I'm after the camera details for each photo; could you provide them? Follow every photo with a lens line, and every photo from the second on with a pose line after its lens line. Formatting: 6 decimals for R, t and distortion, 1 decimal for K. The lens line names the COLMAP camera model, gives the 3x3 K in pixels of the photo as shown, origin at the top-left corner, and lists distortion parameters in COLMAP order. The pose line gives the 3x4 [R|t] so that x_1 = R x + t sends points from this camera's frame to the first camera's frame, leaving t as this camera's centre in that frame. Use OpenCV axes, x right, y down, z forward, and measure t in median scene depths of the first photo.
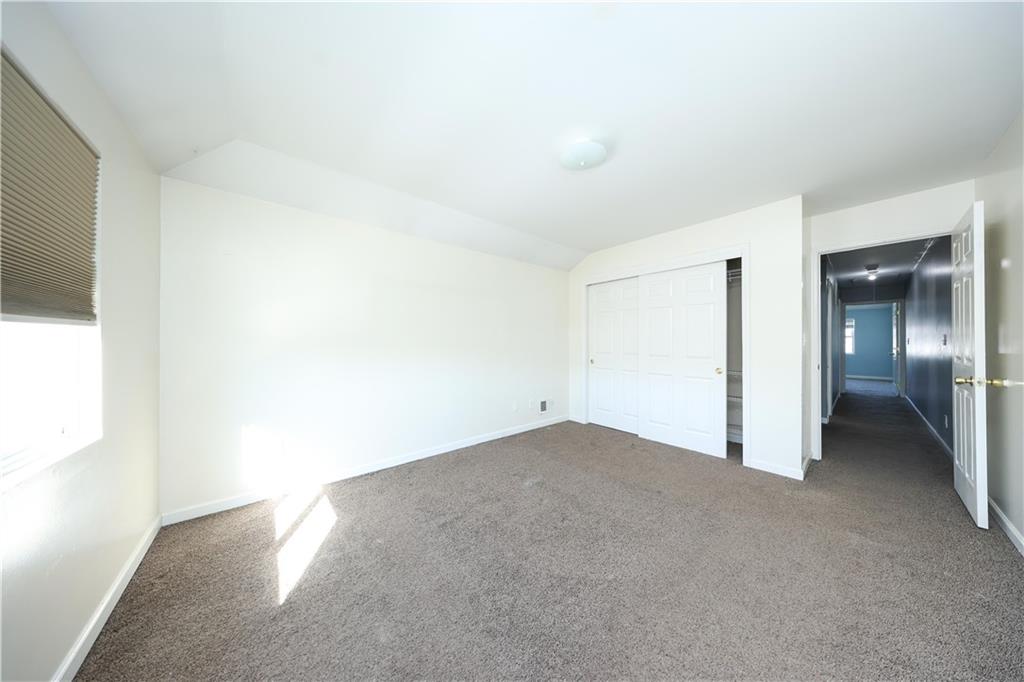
lens RADIAL K [[293.5, 0, 510.8], [0, 293.5, 340.0], [0, 0, 1]] dist [-0.001387, -0.000083]
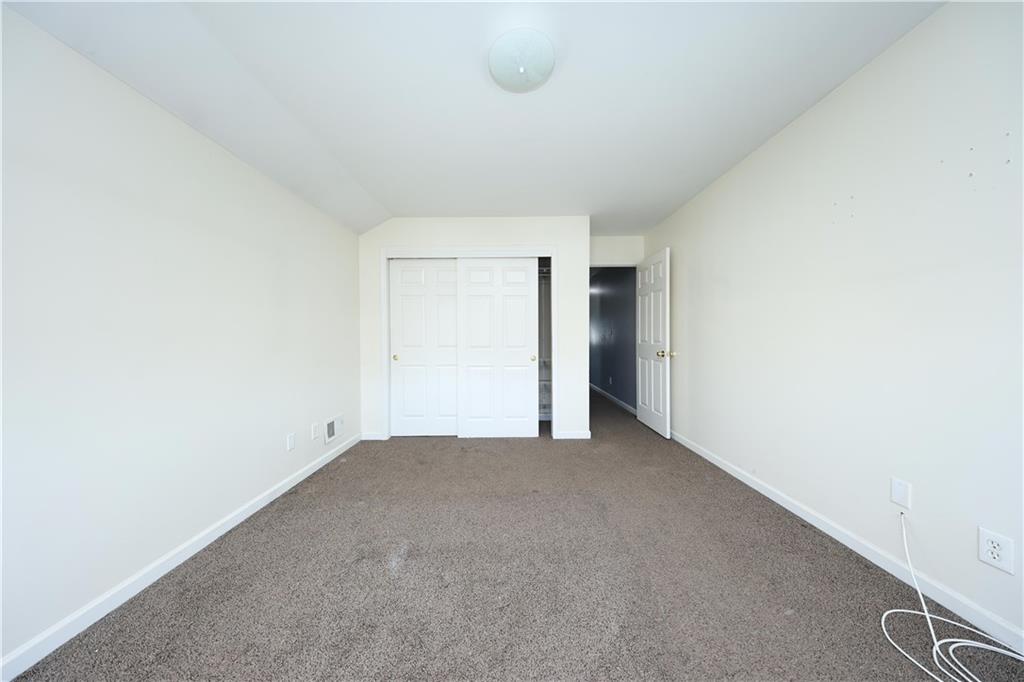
lens RADIAL K [[311.5, 0, 557.5], [0, 311.5, 339.7], [0, 0, 1]] dist [0.000196, -0.000012]
pose [[0.637145, -0.019226, 0.770504, -0.126022], [0.000537, 0.999700, 0.024501, 0.006824], [-0.770744, -0.015197, 0.636964, 0.198289]]
